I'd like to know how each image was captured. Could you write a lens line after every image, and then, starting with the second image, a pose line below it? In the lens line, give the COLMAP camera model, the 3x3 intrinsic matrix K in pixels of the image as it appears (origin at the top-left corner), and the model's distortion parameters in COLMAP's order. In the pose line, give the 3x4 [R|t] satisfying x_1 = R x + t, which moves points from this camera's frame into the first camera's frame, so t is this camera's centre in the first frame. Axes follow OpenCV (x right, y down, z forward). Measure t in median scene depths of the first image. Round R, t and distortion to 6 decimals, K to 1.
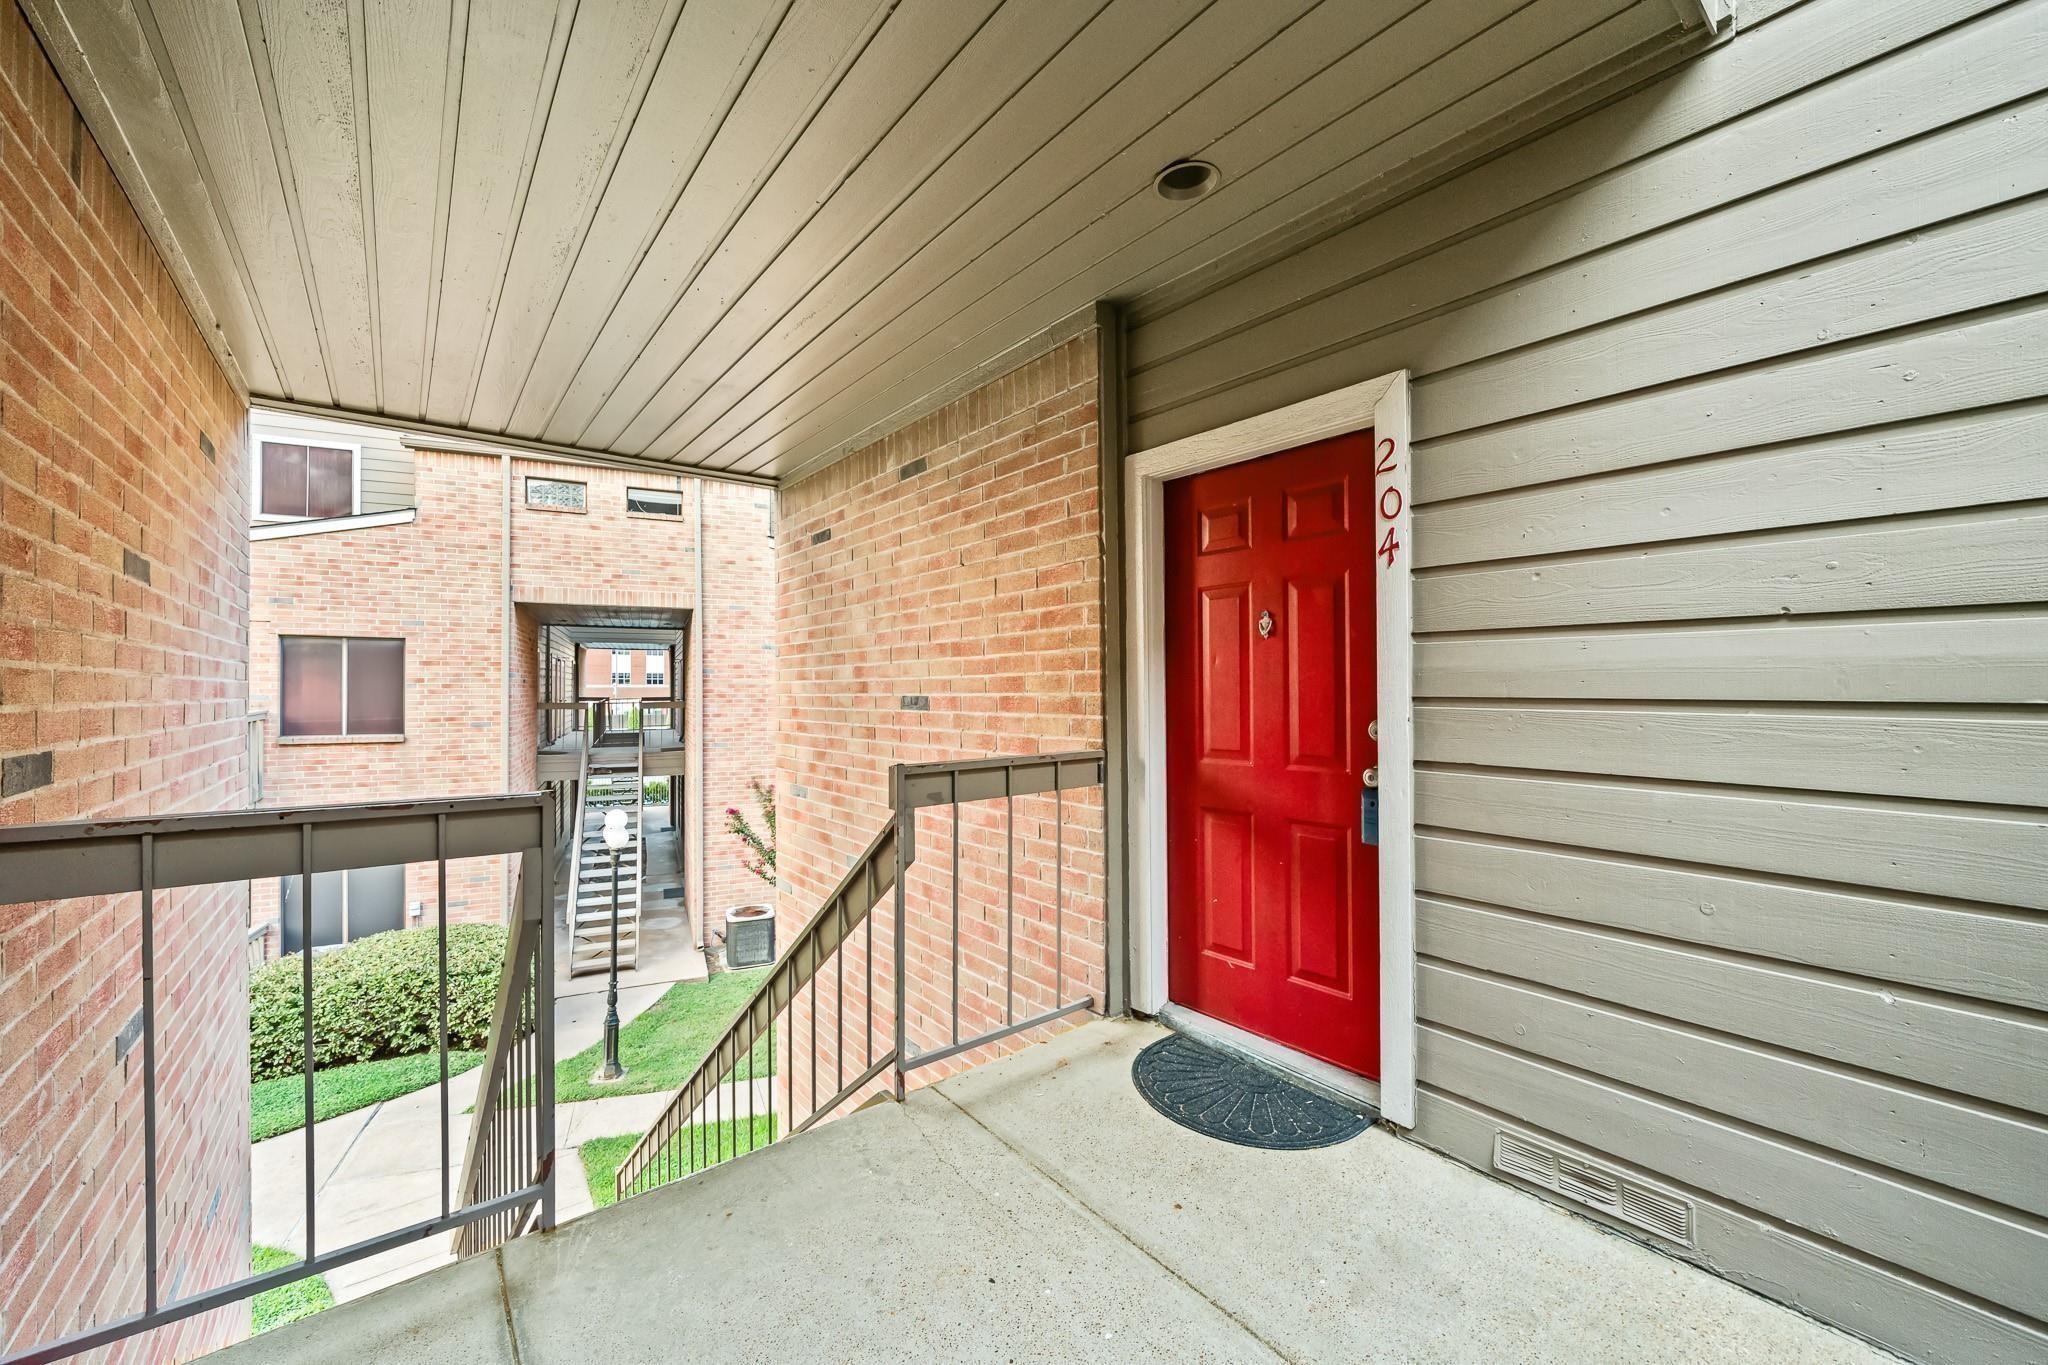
lens RADIAL K [[795.6, 0, 1024.1], [0, 795.6, 677.6], [0, 0, 1]] dist [-0.003471, 0.000277]
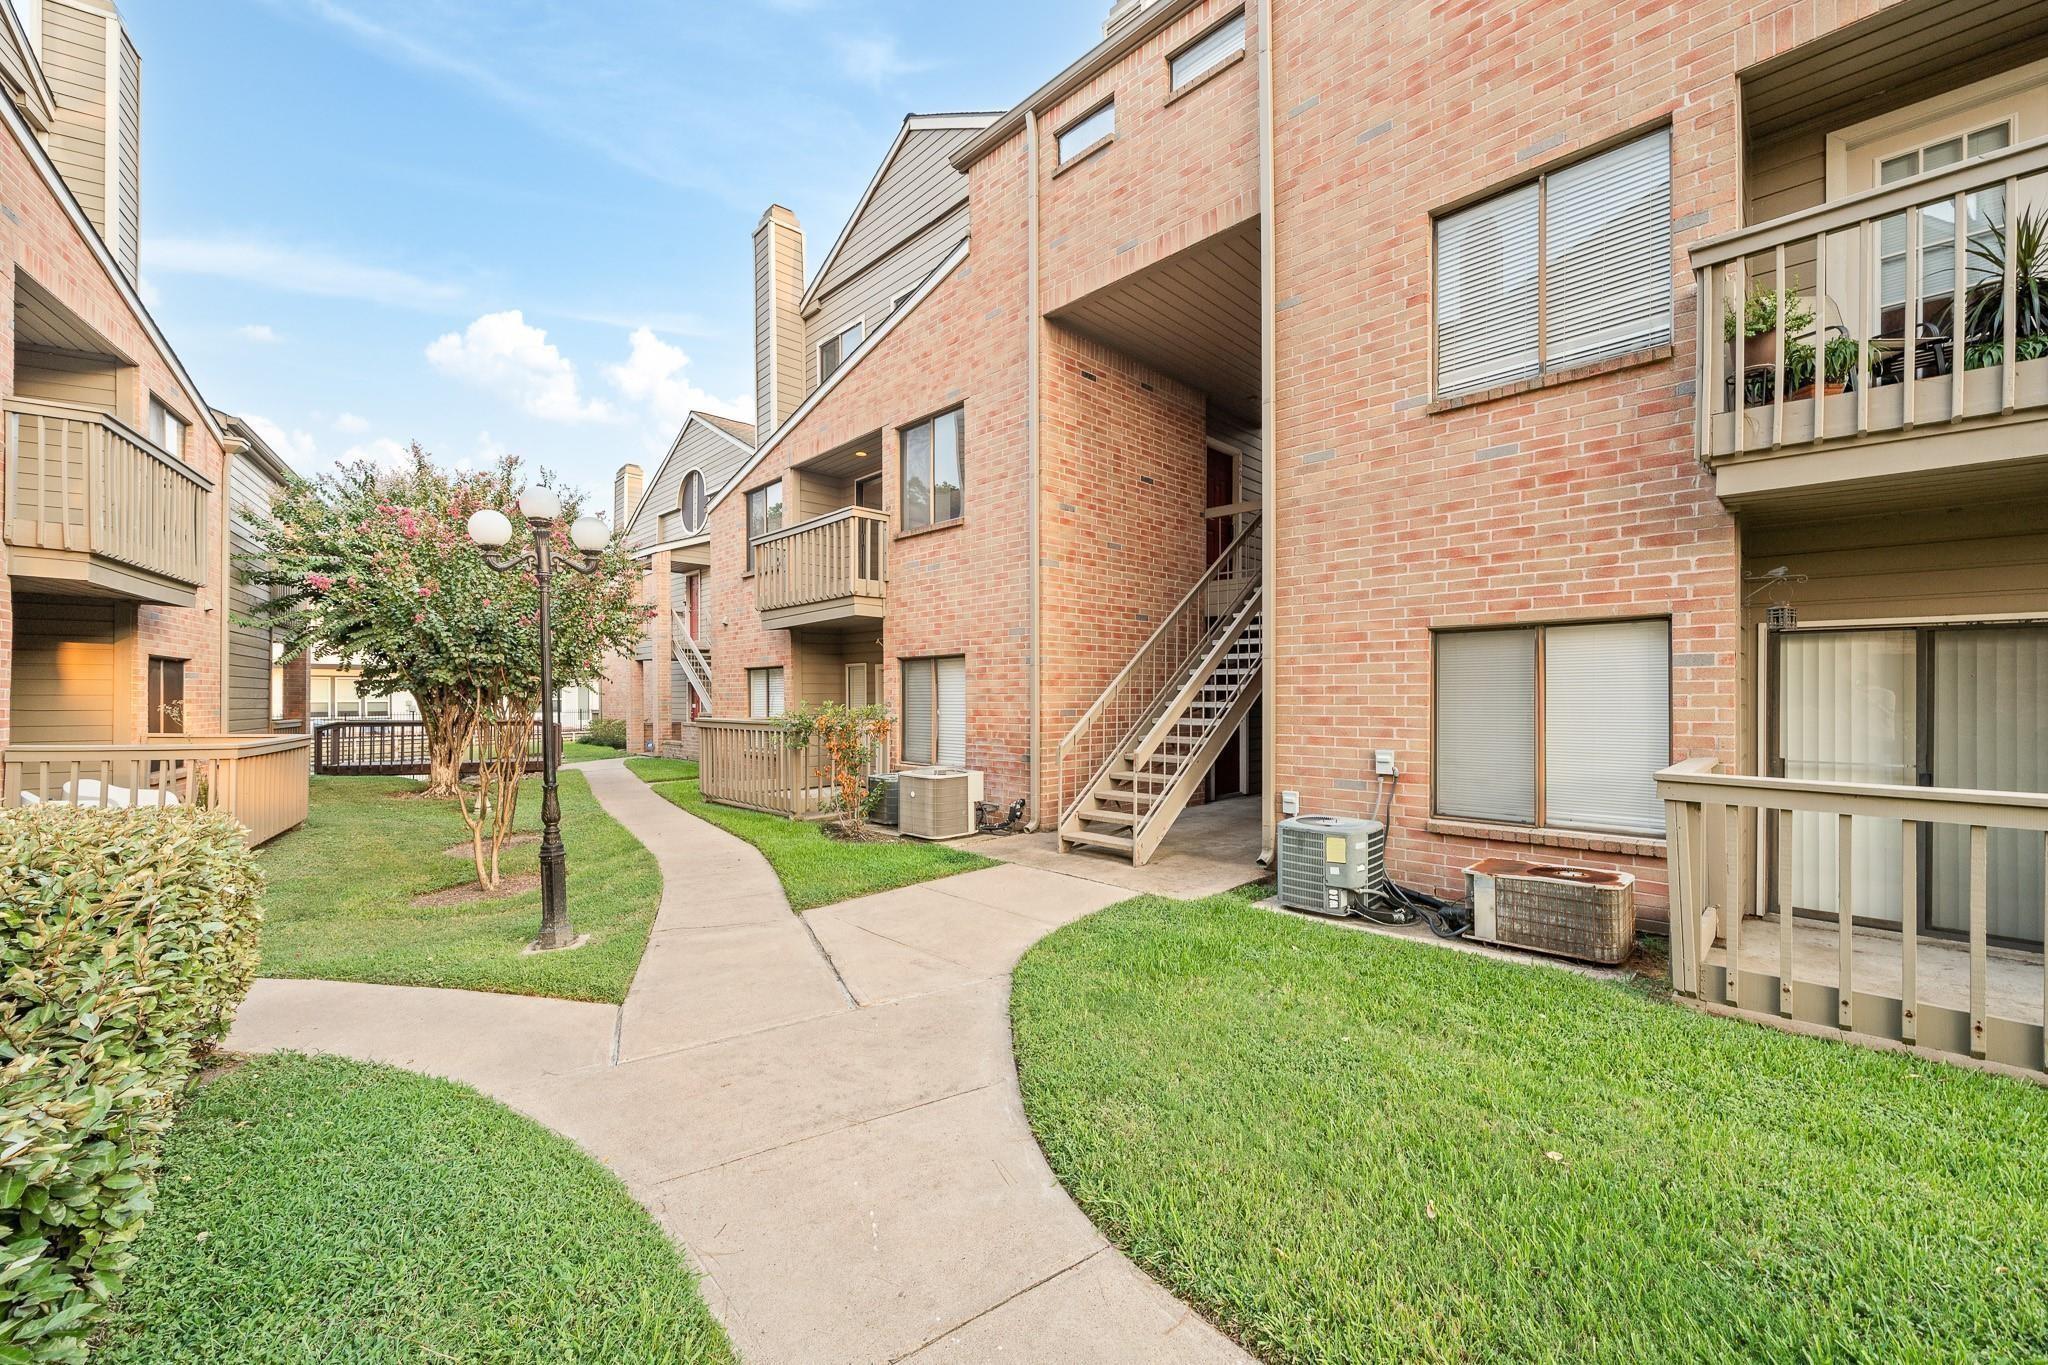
lens RADIAL K [[801.9, 0, 1021.2], [0, 801.9, 698.1], [0, 0, 1]] dist [-0.002677, 0.000145]
pose [[-0.115922, 0.004674, 0.993247, -0.879663], [-0.005279, 0.999972, -0.005322, 0.248884], [-0.993244, -0.005860, -0.115895, 0.567209]]
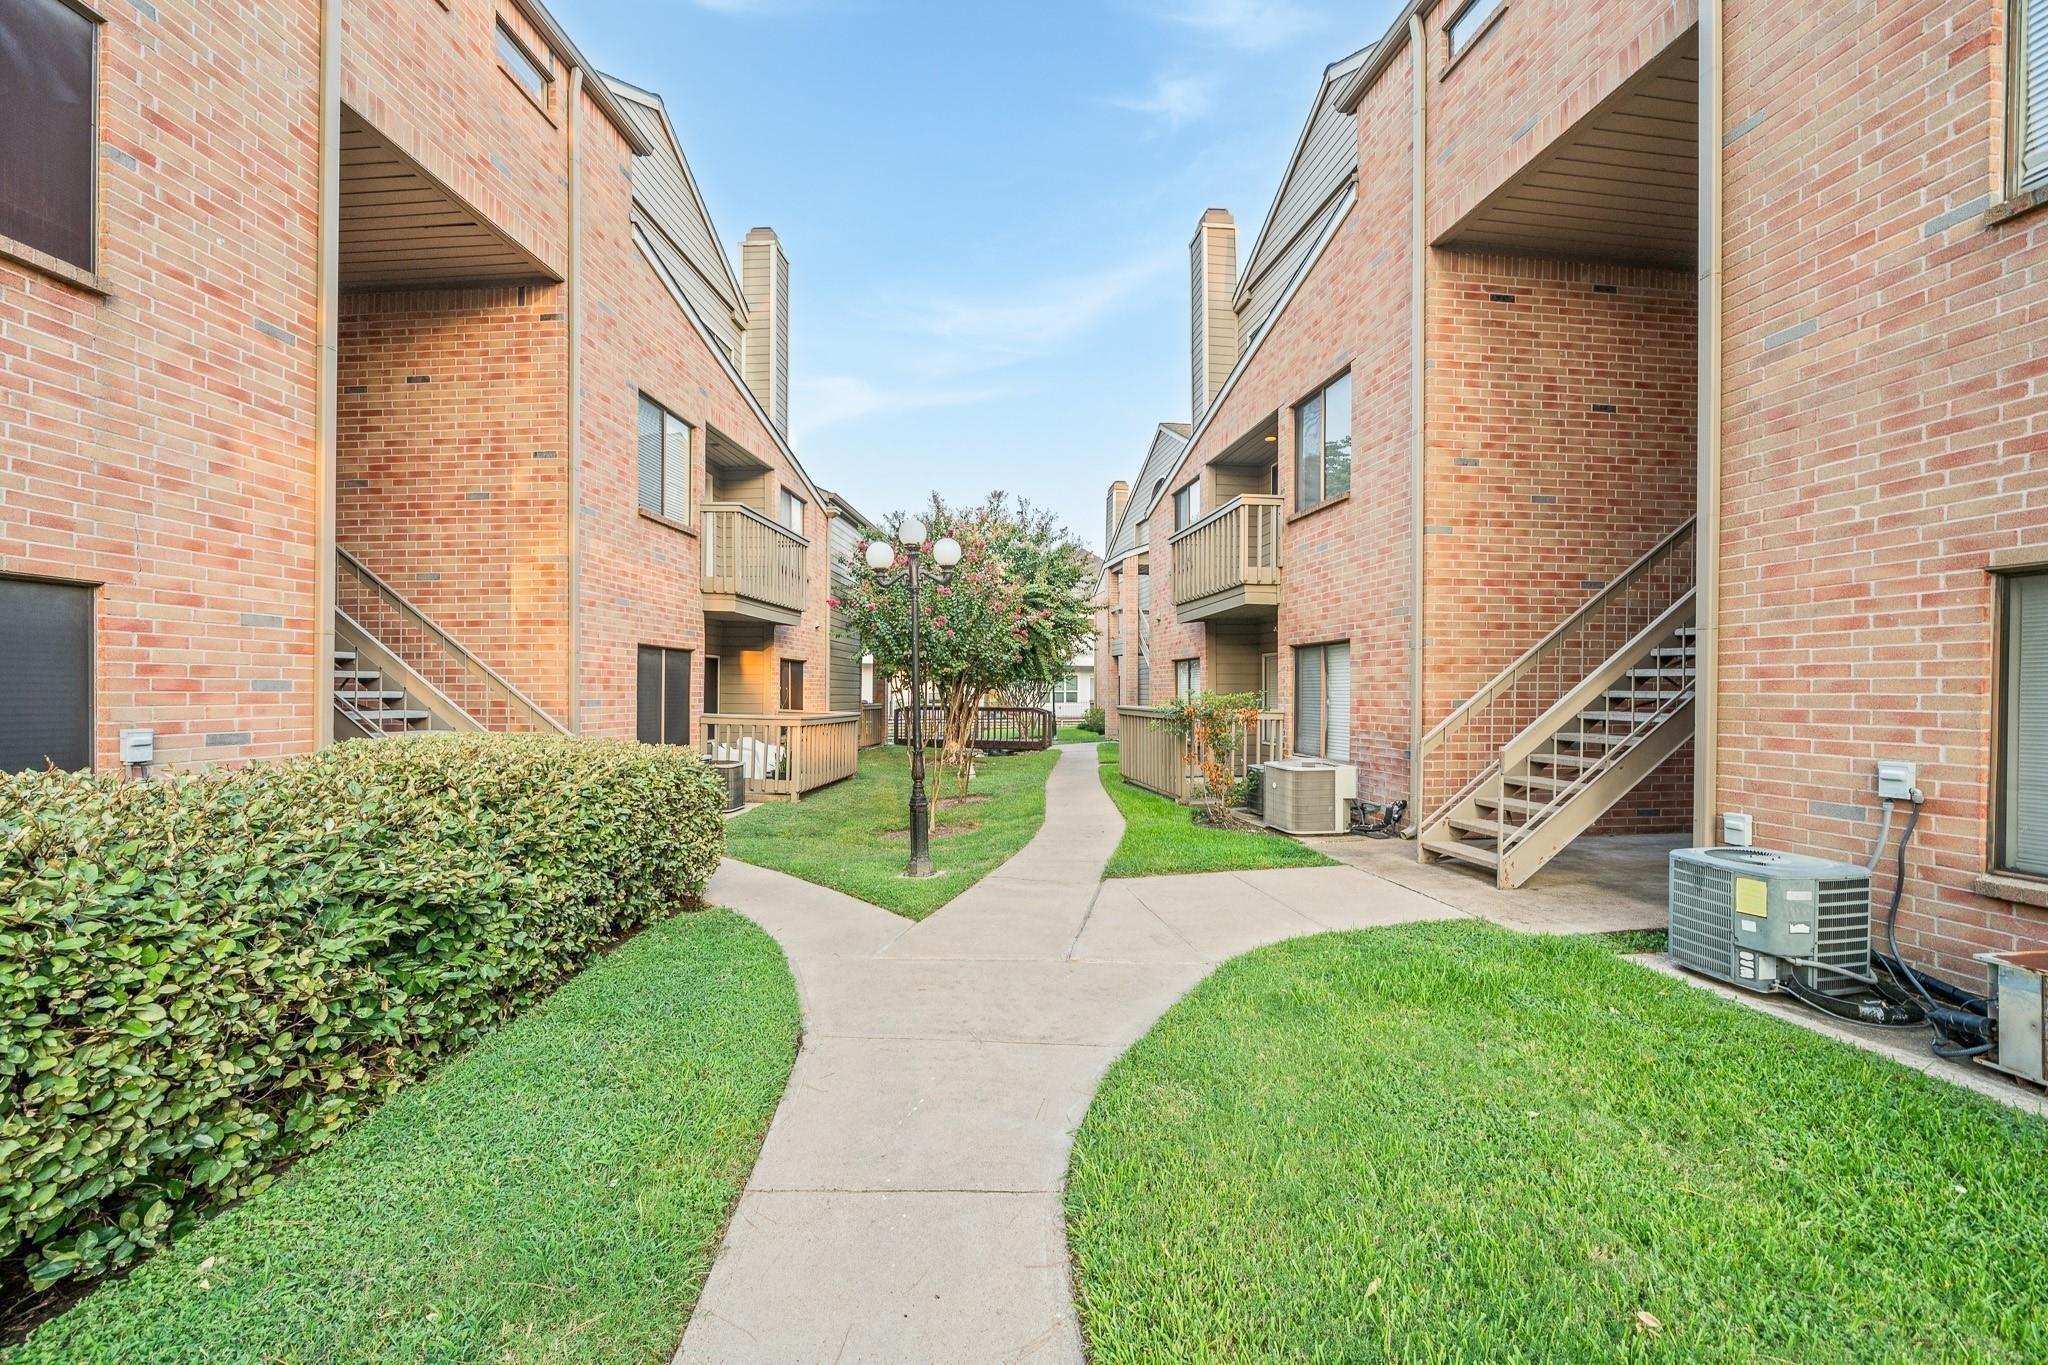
lens RADIAL K [[801.9, 0, 1012.8], [0, 801.9, 698.8], [0, 0, 1]] dist [-0.002677, 0.000145]
pose [[0.495064, -0.001325, 0.868856, -0.871496], [-0.011933, 0.999894, 0.008323, 0.253593], [-0.868775, -0.014488, 0.494995, 0.430571]]
